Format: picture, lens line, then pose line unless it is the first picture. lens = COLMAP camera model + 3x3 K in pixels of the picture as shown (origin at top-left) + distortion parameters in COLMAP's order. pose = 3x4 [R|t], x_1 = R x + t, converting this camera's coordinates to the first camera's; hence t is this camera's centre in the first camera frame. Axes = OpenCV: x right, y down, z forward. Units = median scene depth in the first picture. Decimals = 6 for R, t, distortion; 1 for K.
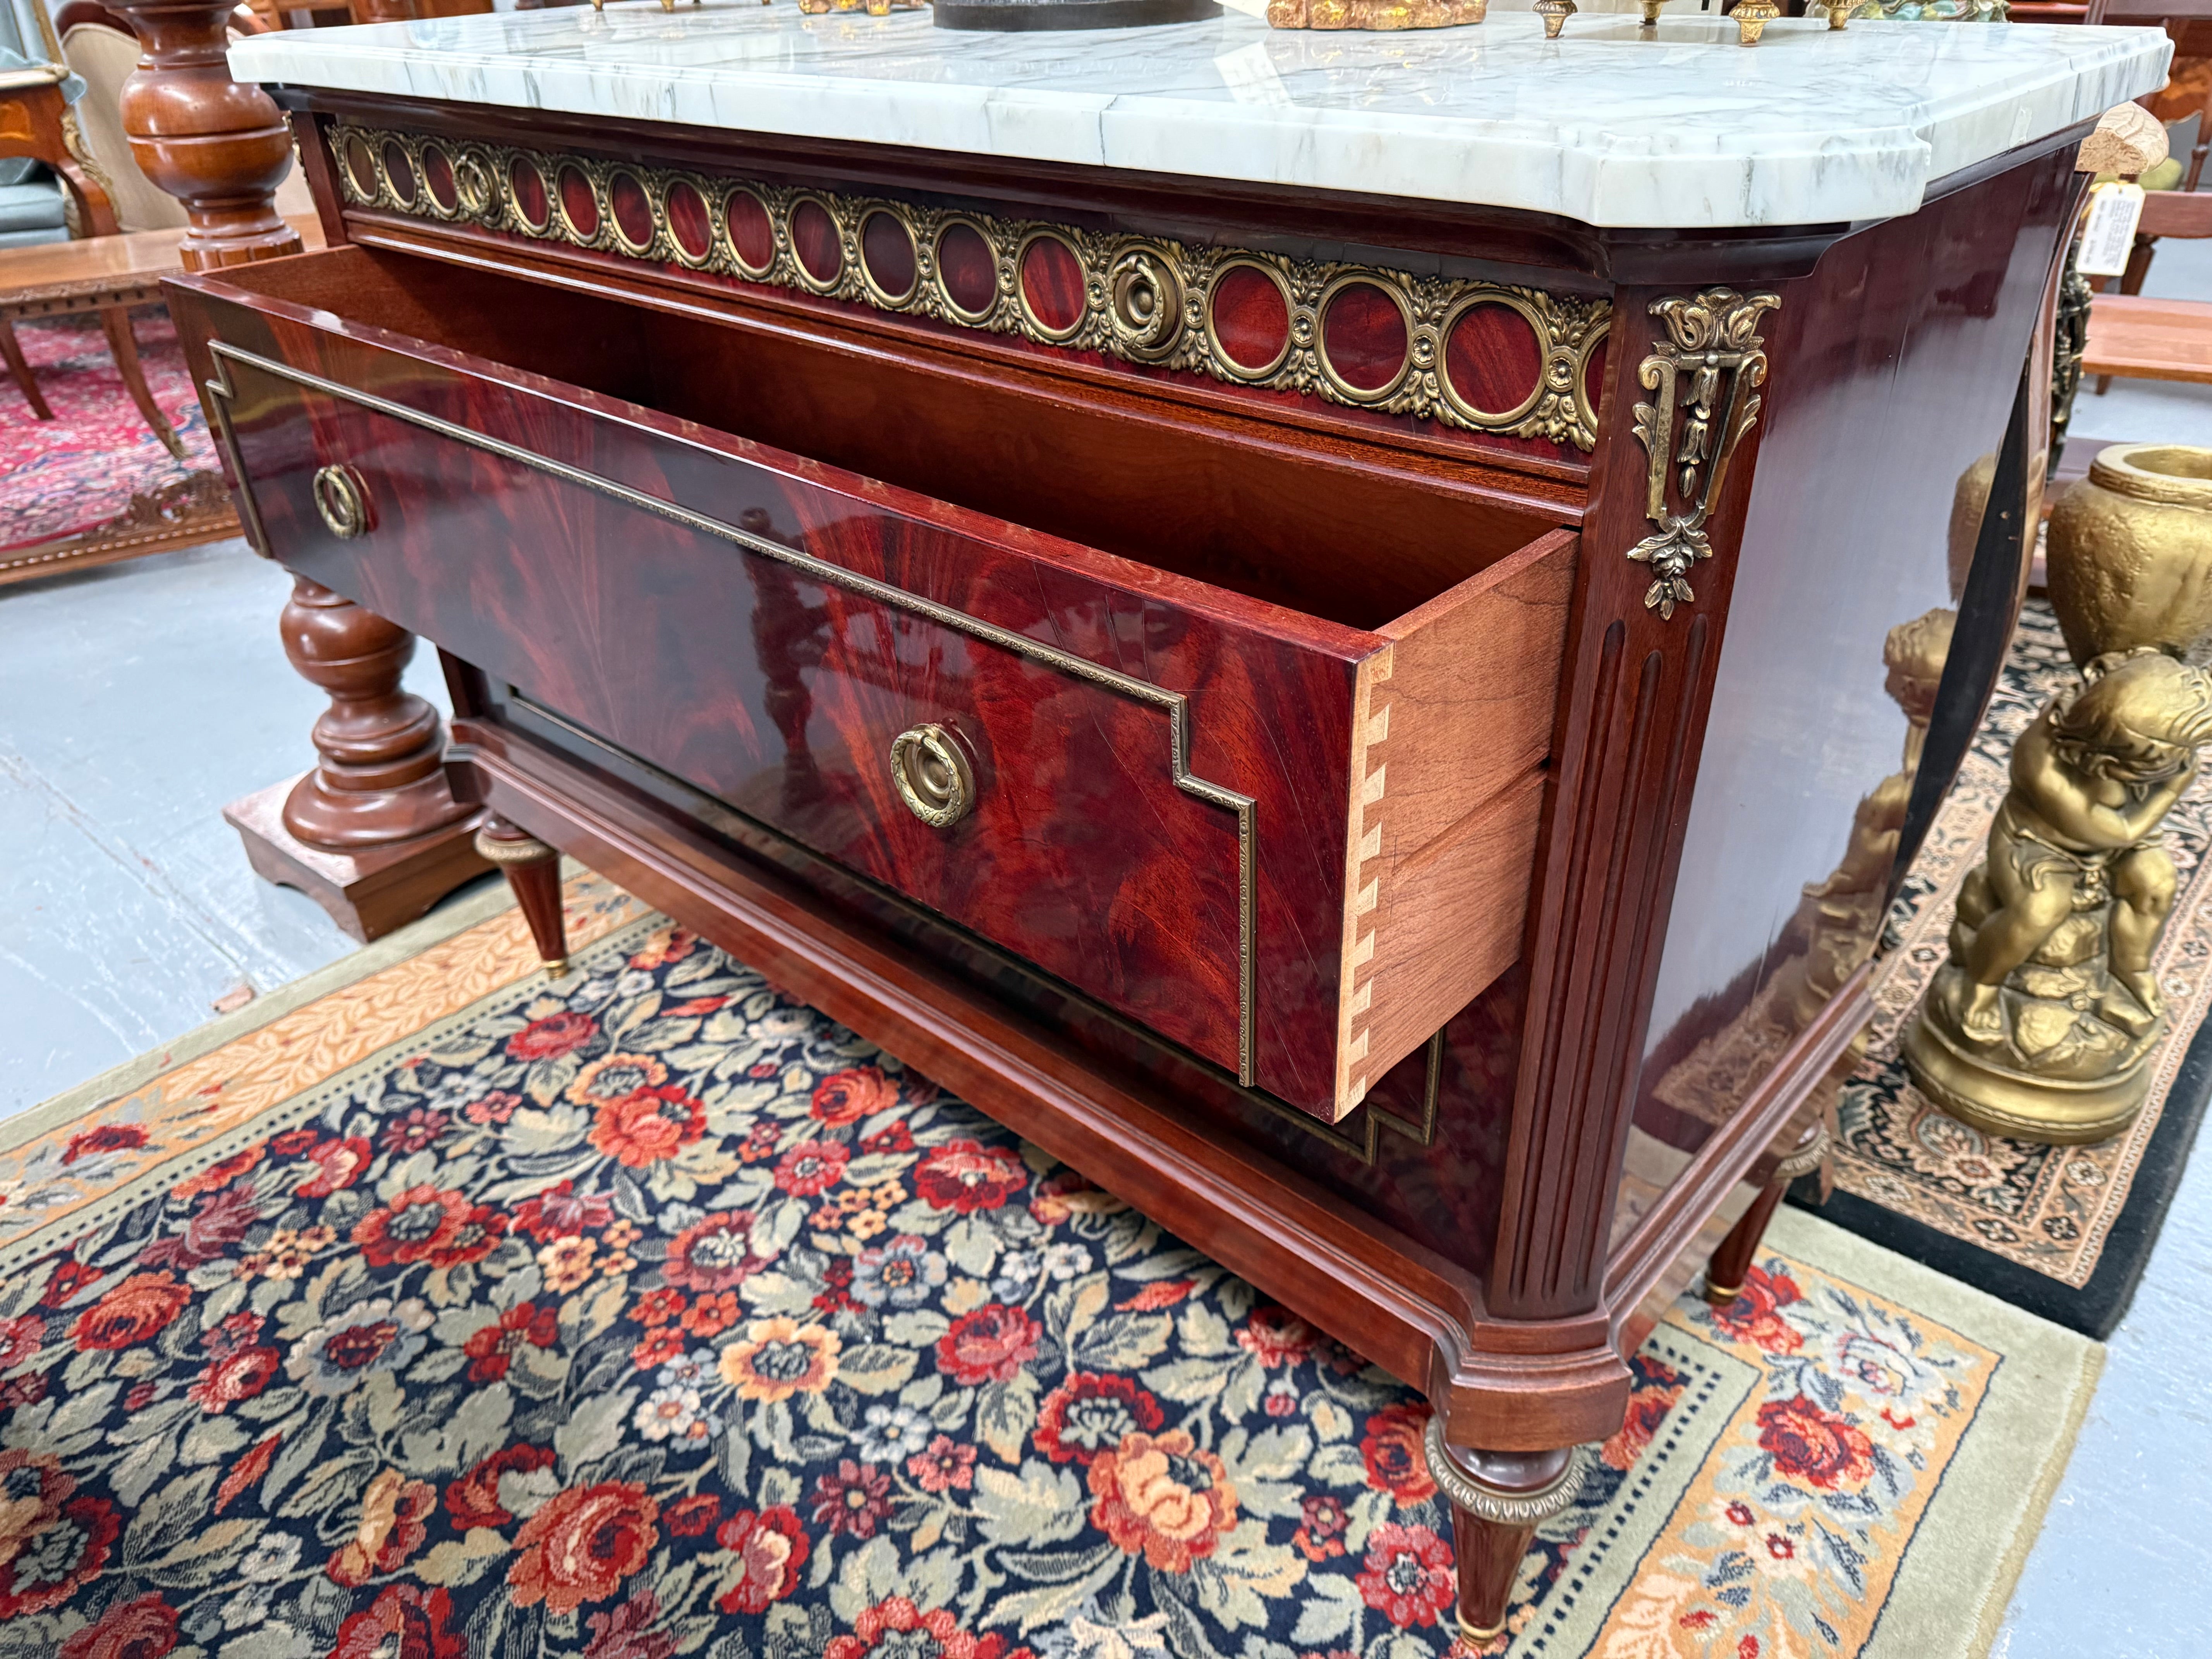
lens RADIAL K [[1576.7, 0, 1085.8], [0, 1576.7, 844.5], [0, 0, 1]] dist [0.058018, -0.104927]
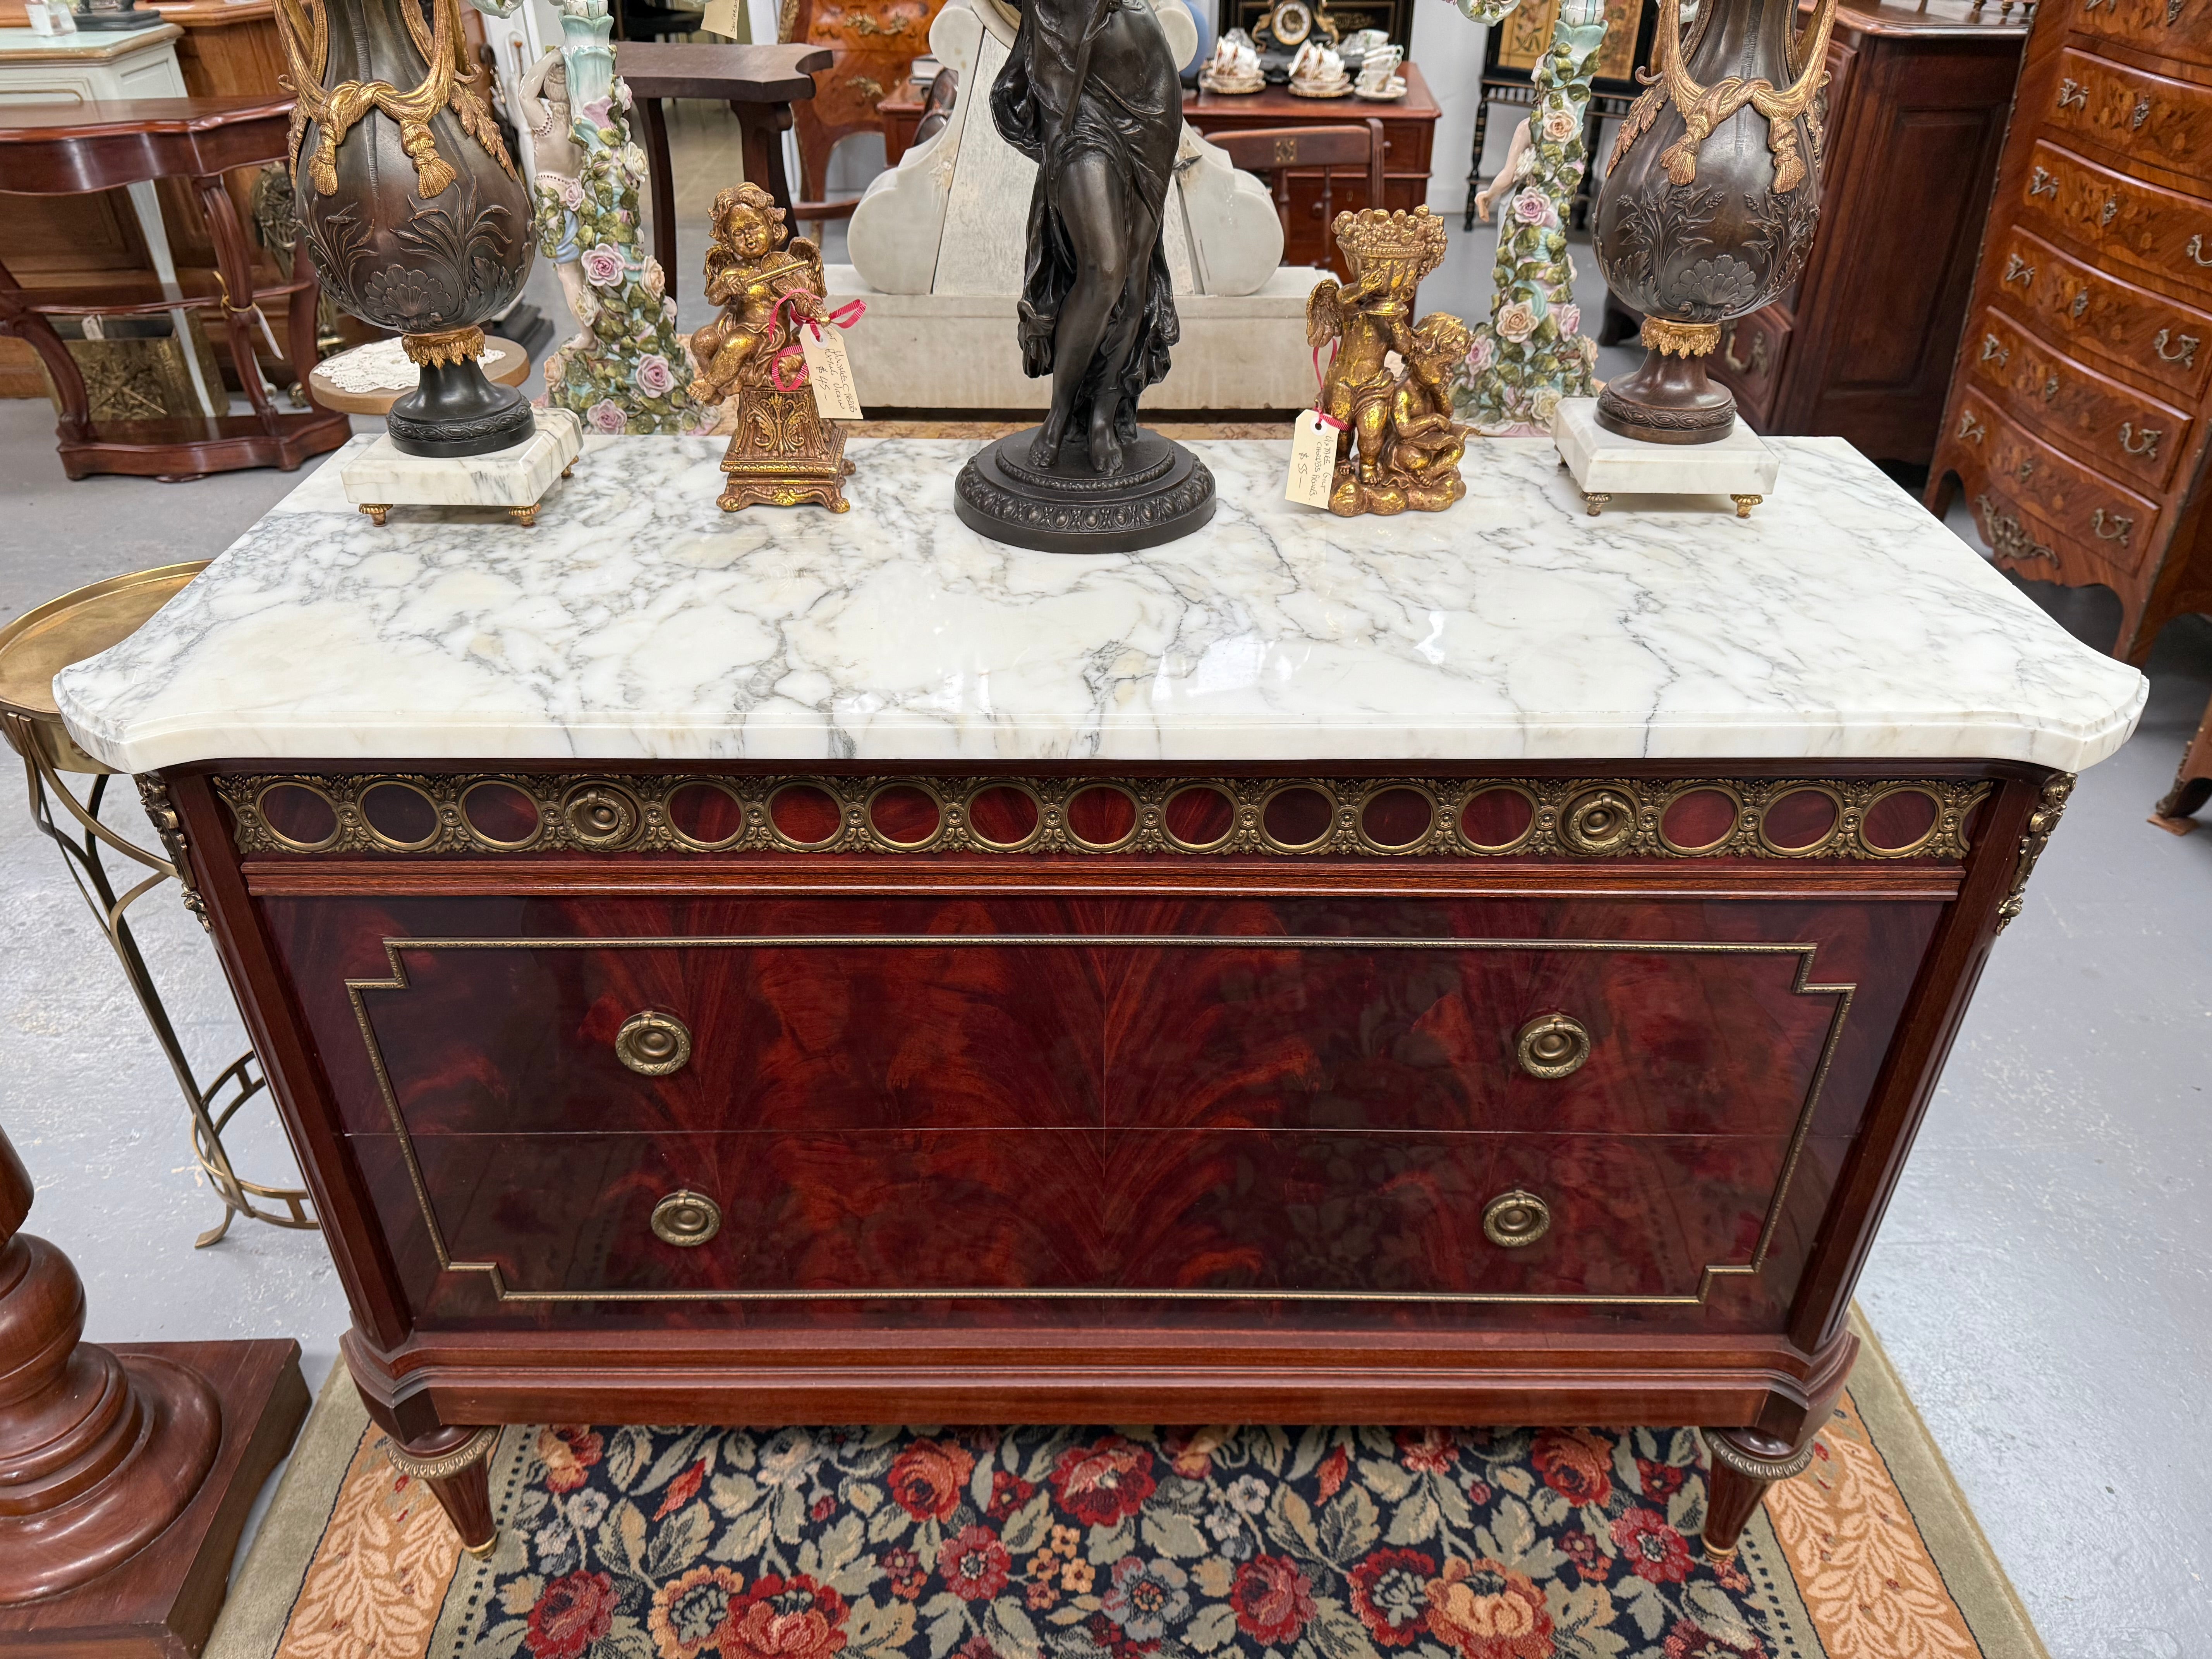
lens RADIAL K [[1606.3, 0, 1081.1], [0, 1606.3, 831.5], [0, 0, 1]] dist [-0.056084, 0.083989]
pose [[0.733559, -0.345489, 0.585260, -0.658088], [0.335219, 0.933040, 0.130630, -0.403289], [-0.591202, 0.100365, 0.800254, 0.117033]]
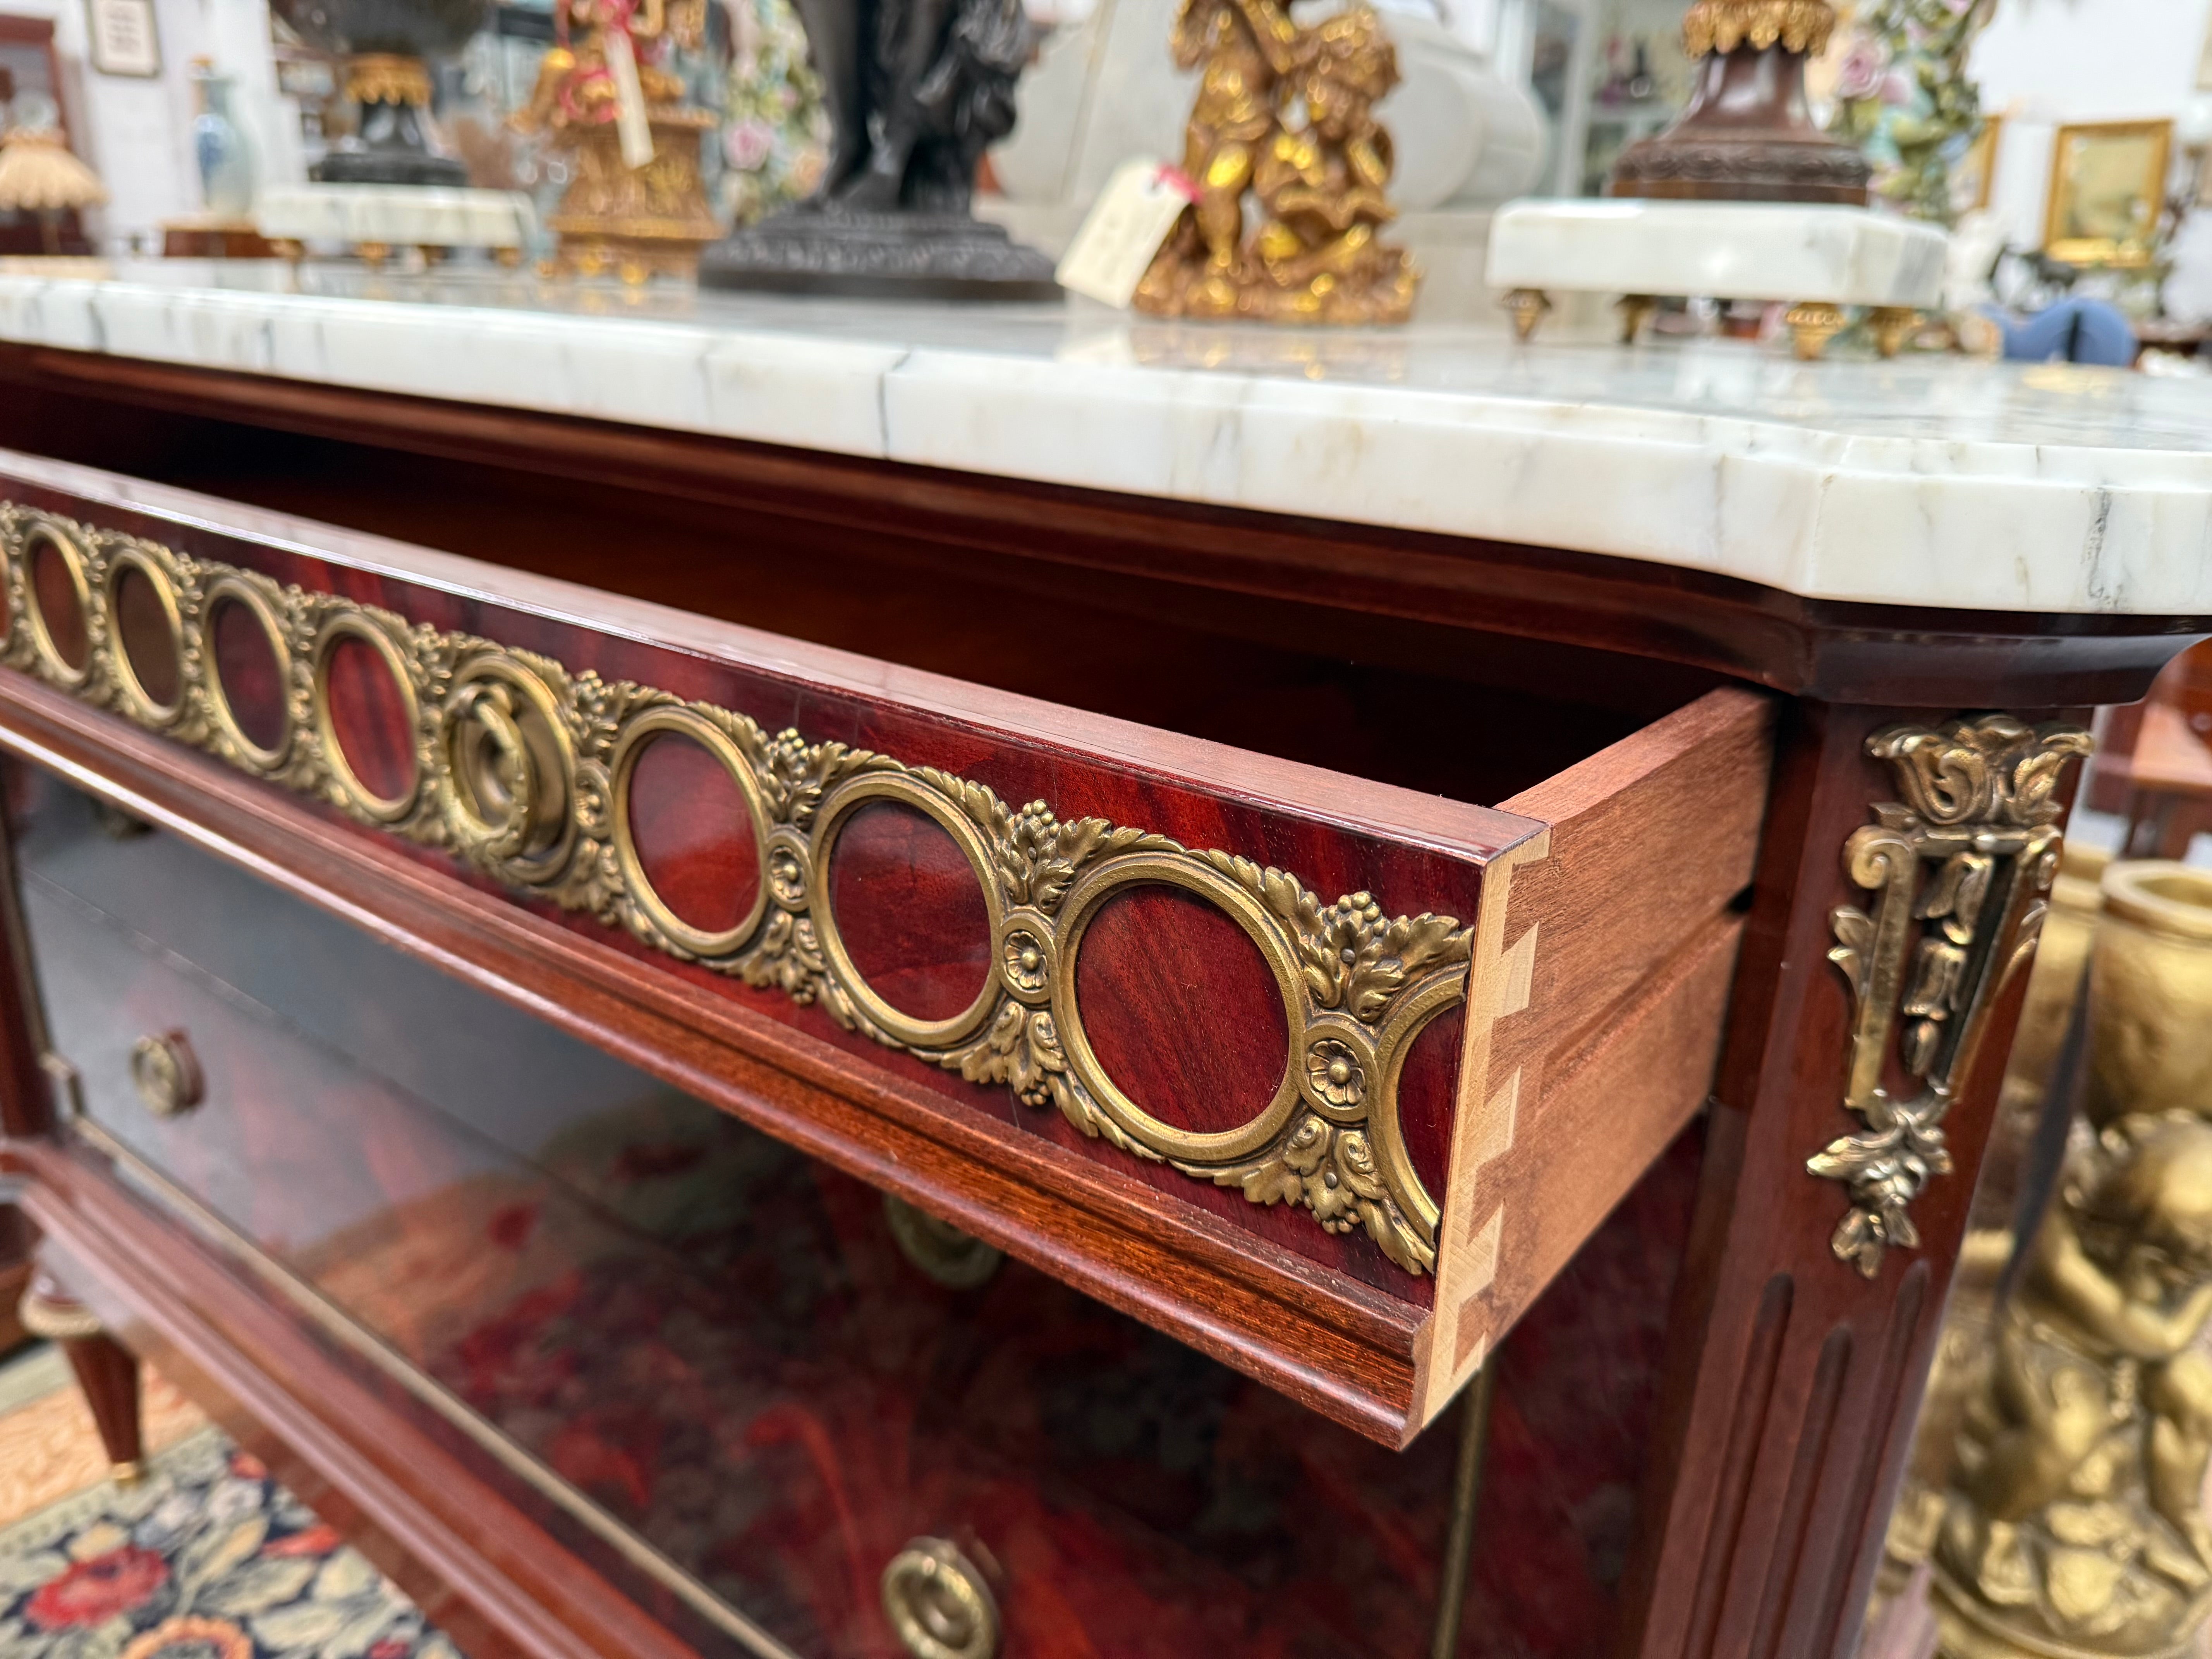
lens RADIAL K [[1628.4, 0, 1097.6], [0, 1628.4, 822.7], [0, 0, 1]] dist [-0.008515, -0.021523]
pose [[0.992541, 0.037445, 0.116016, 0.014895], [-0.012128, 0.977268, -0.211662, -0.089424], [-0.121305, 0.208676, 0.970433, 0.234410]]
